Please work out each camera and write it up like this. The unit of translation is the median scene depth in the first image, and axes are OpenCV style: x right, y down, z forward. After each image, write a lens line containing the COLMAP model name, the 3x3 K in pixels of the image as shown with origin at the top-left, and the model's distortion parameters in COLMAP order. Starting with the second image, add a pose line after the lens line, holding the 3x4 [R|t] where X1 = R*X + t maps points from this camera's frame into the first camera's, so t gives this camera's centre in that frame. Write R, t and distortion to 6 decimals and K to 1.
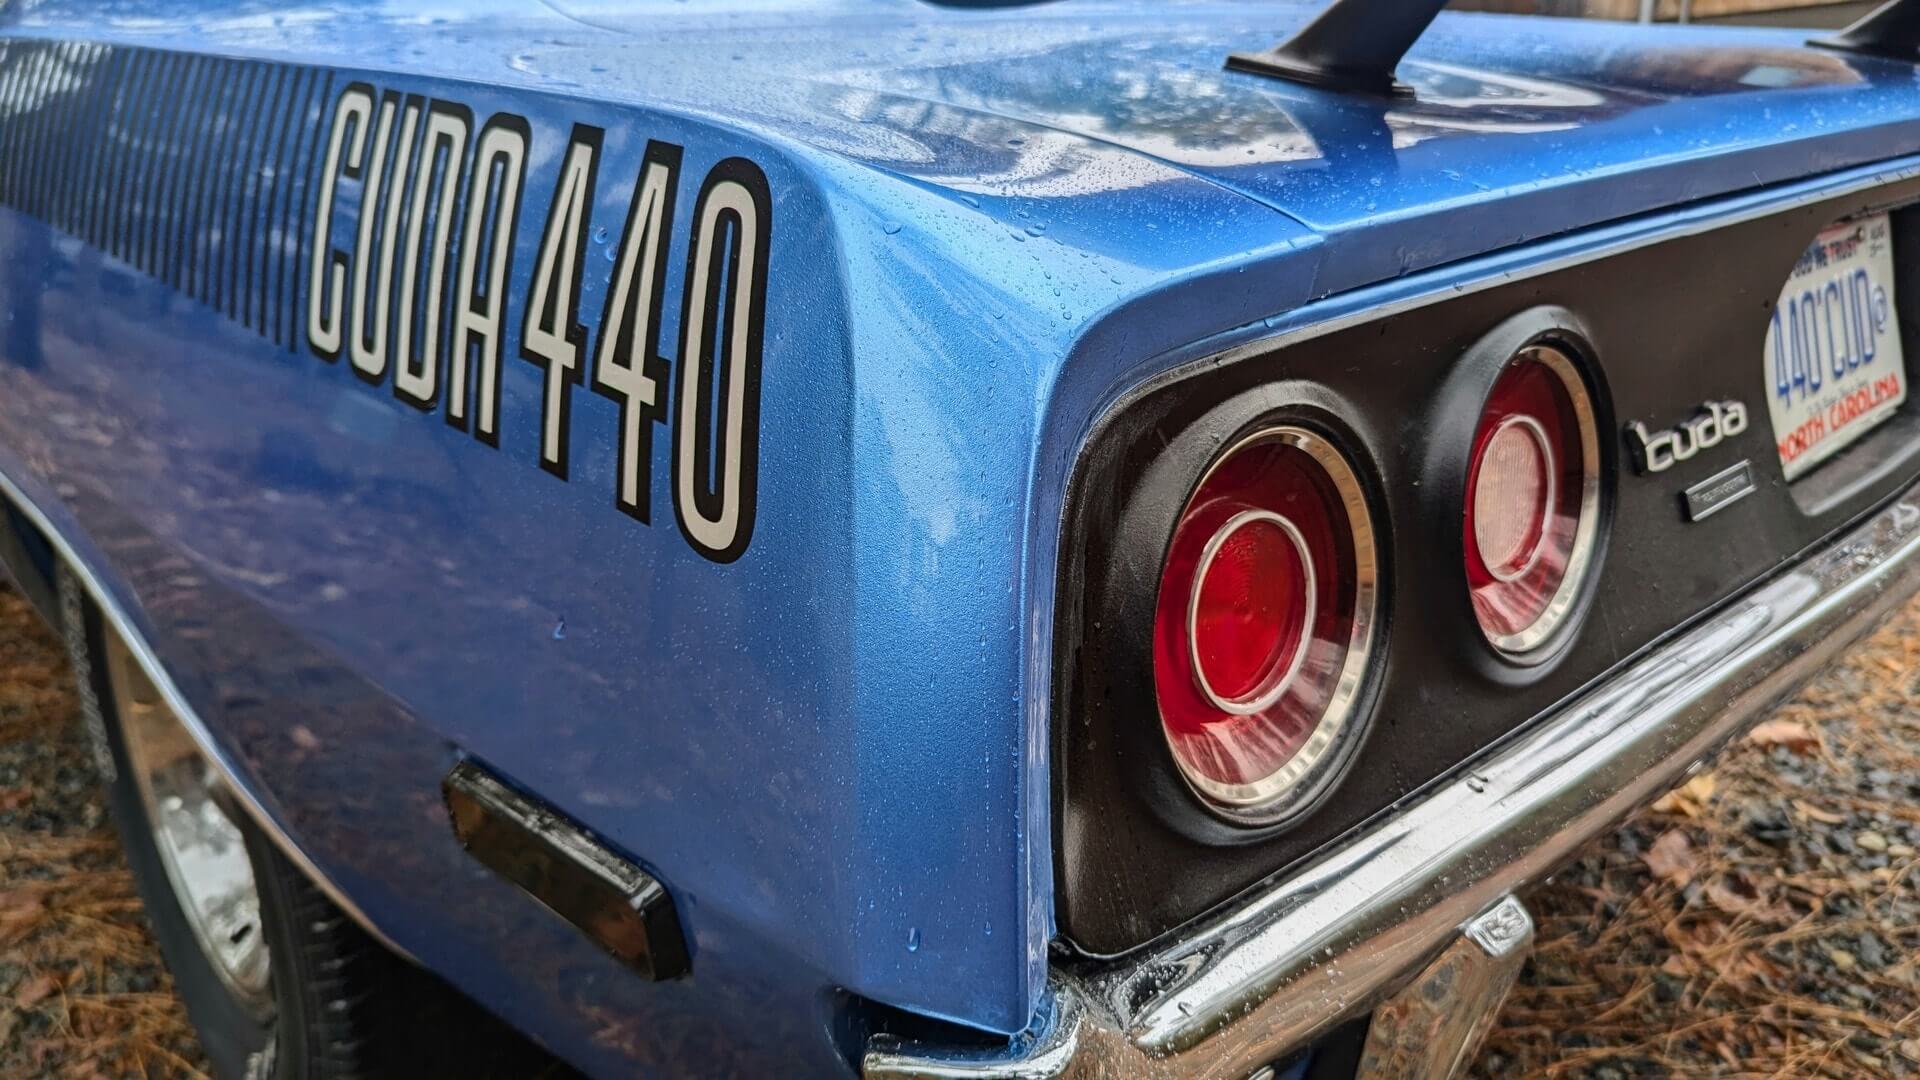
lens RADIAL K [[1456.2, 0, 959.9], [0, 1456.2, 539.4], [0, 0, 1]] dist [-0.027854, -0.000499]
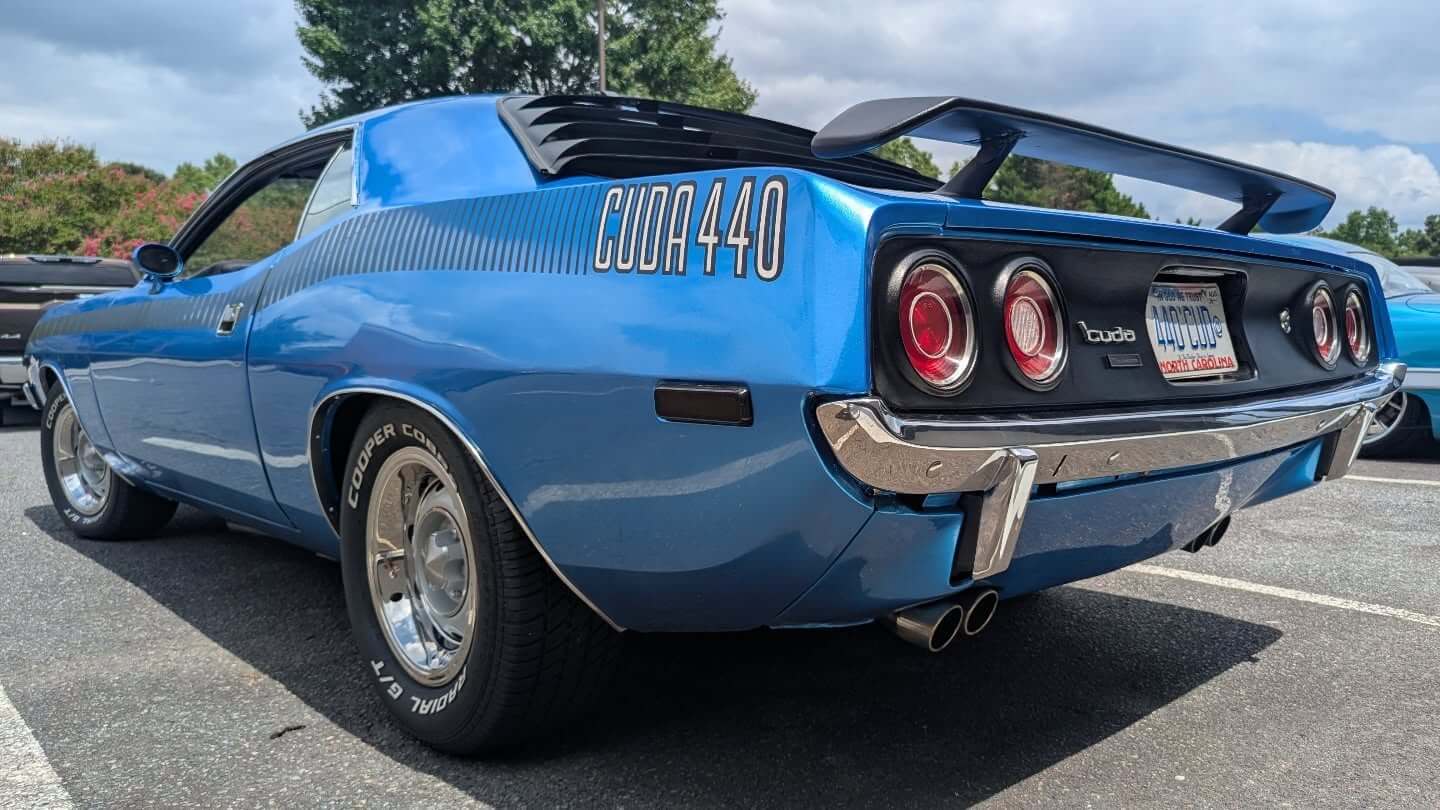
lens RADIAL K [[1092.1, 0, 717.5], [0, 1092.1, 402.8], [0, 0, 1]] dist [-0.027854, -0.000499]
pose [[0.999805, 0.009859, -0.017101, -0.209494], [-0.014203, 0.960943, -0.276383, 0.858754], [0.013708, 0.276572, 0.960895, -1.190042]]
